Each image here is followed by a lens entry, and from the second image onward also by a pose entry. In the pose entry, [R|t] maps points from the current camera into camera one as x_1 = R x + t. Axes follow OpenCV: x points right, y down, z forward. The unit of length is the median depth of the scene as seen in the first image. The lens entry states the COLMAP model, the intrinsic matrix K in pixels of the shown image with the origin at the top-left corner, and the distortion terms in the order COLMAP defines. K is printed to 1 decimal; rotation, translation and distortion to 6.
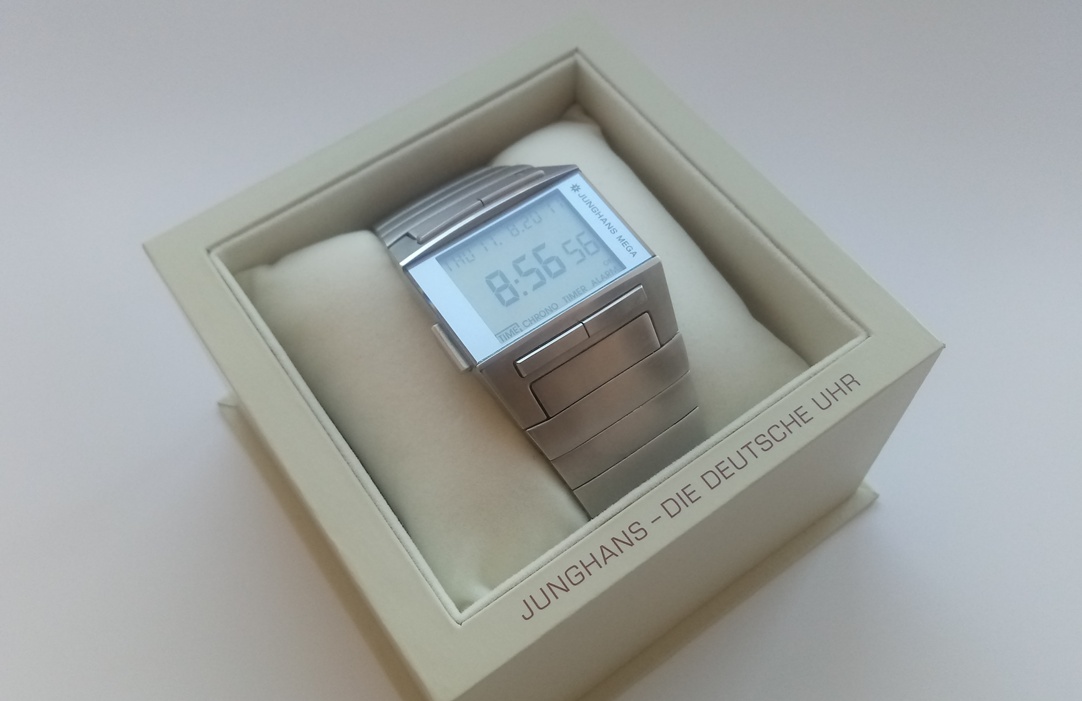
lens RADIAL K [[1049.4, 0, 542.6], [0, 1049.4, 351.6], [0, 0, 1]] dist [-0.024451, 0.000000]
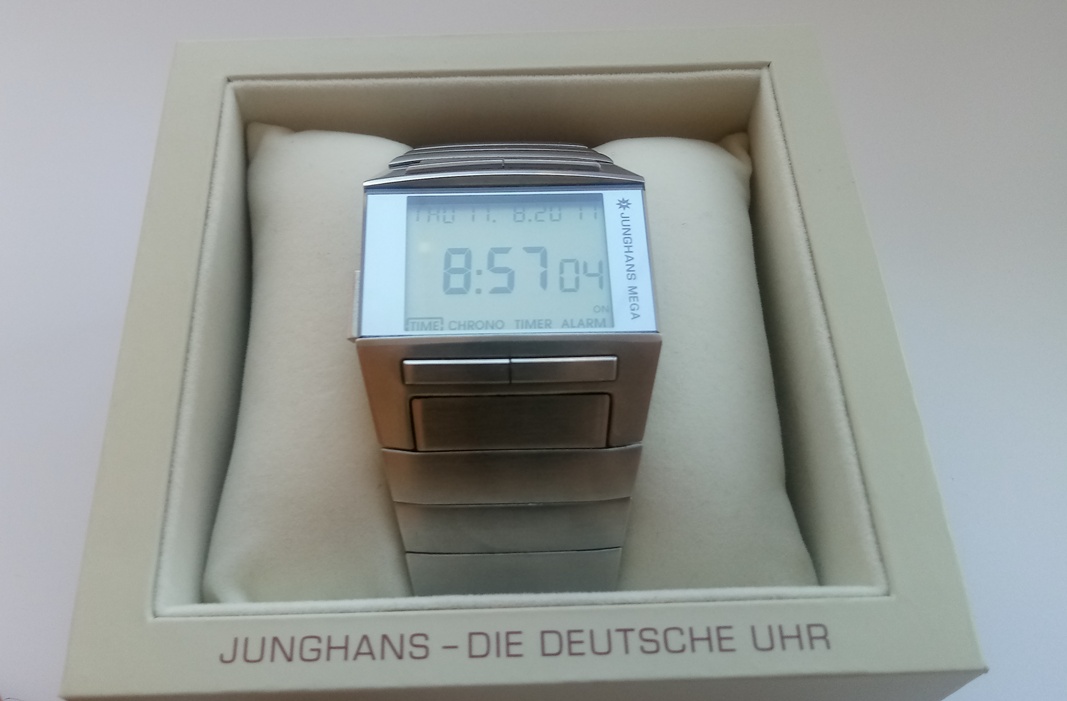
lens RADIAL K [[986.7, 0, 476.8], [0, 986.7, 370.1], [0, 0, 1]] dist [-0.017233, 0.000000]
pose [[0.828113, 0.496792, -0.259666, 0.191153], [-0.490669, 0.866394, 0.092768, -0.070767], [0.271059, 0.050588, 0.961232, 0.324096]]
